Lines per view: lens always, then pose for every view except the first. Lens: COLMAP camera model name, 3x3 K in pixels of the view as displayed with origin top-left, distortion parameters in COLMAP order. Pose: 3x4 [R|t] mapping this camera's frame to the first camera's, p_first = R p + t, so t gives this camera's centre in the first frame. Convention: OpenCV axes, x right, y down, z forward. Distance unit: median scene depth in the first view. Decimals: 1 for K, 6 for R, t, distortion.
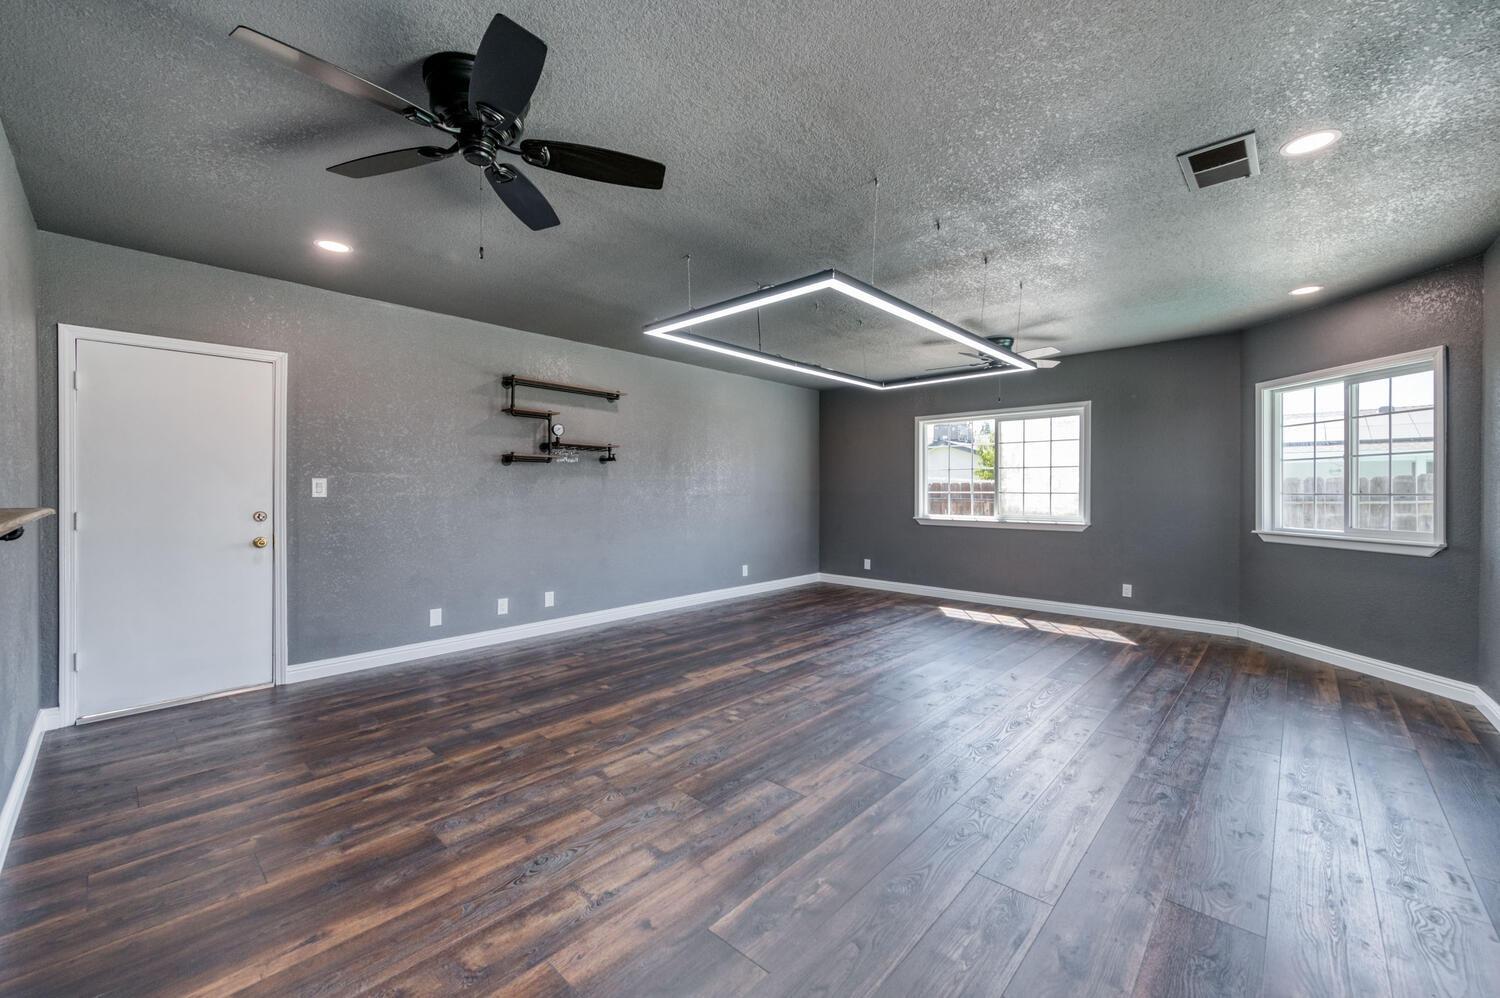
lens RADIAL K [[581.7, 0, 753.6], [0, 581.7, 489.9], [0, 0, 1]] dist [0.002566, -0.002324]
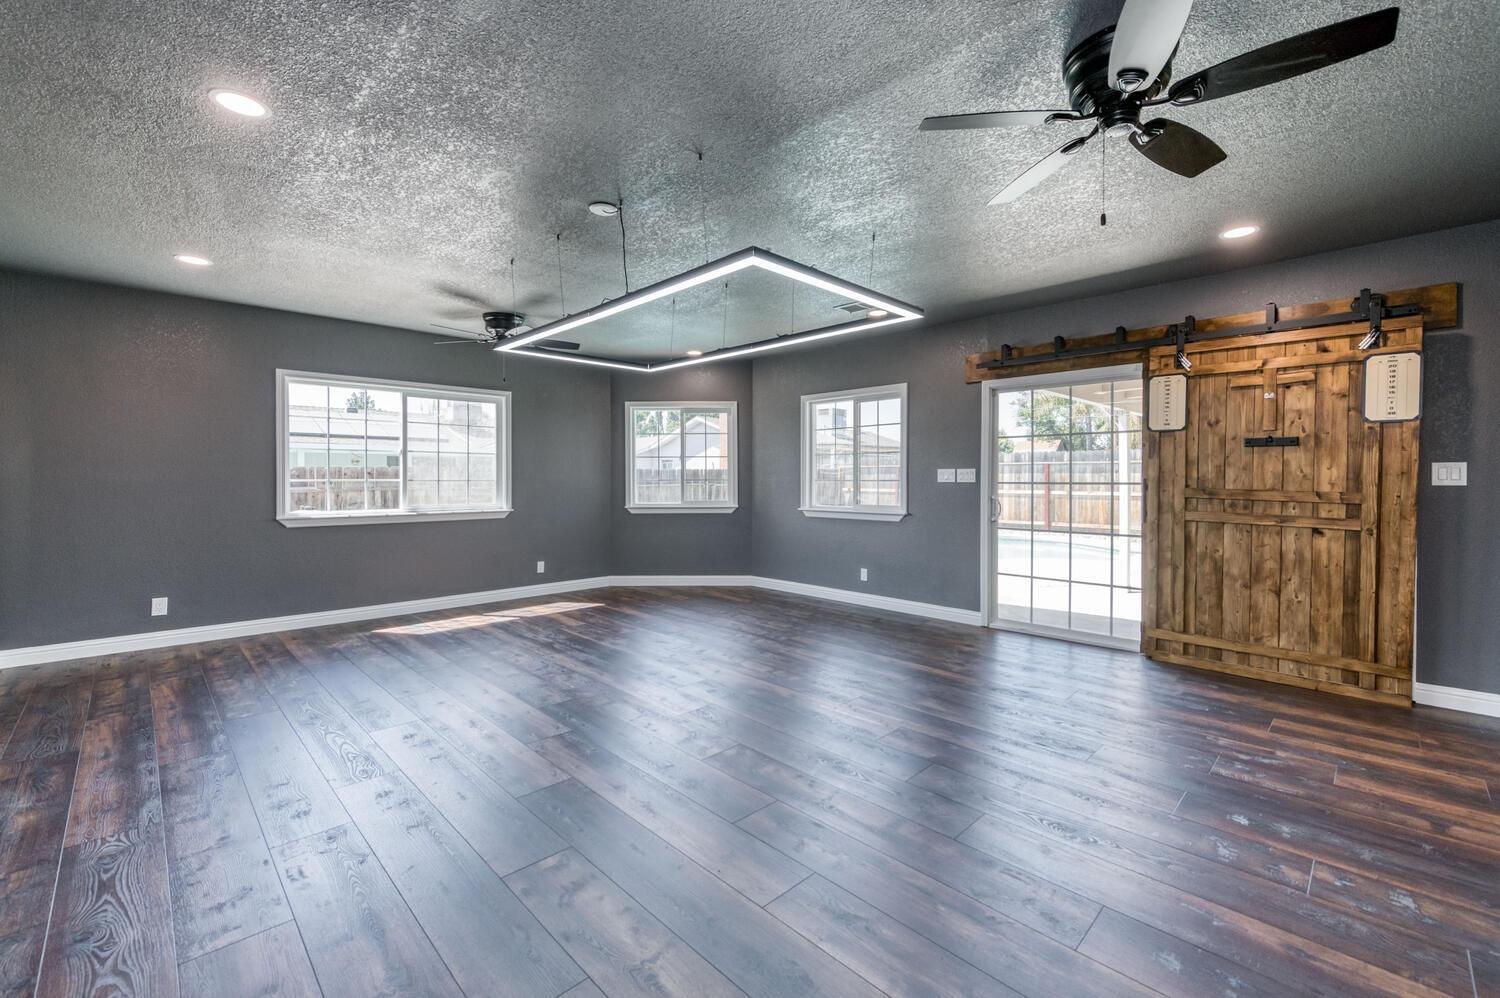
lens RADIAL K [[611.3, 0, 734.5], [0, 611.3, 488.2], [0, 0, 1]] dist [0.001597, -0.000256]
pose [[0.046619, -0.016040, 0.998784, -0.675440], [-0.000633, 0.999870, 0.016087, 0.004052], [-0.998913, -0.001382, 0.046603, 0.796545]]
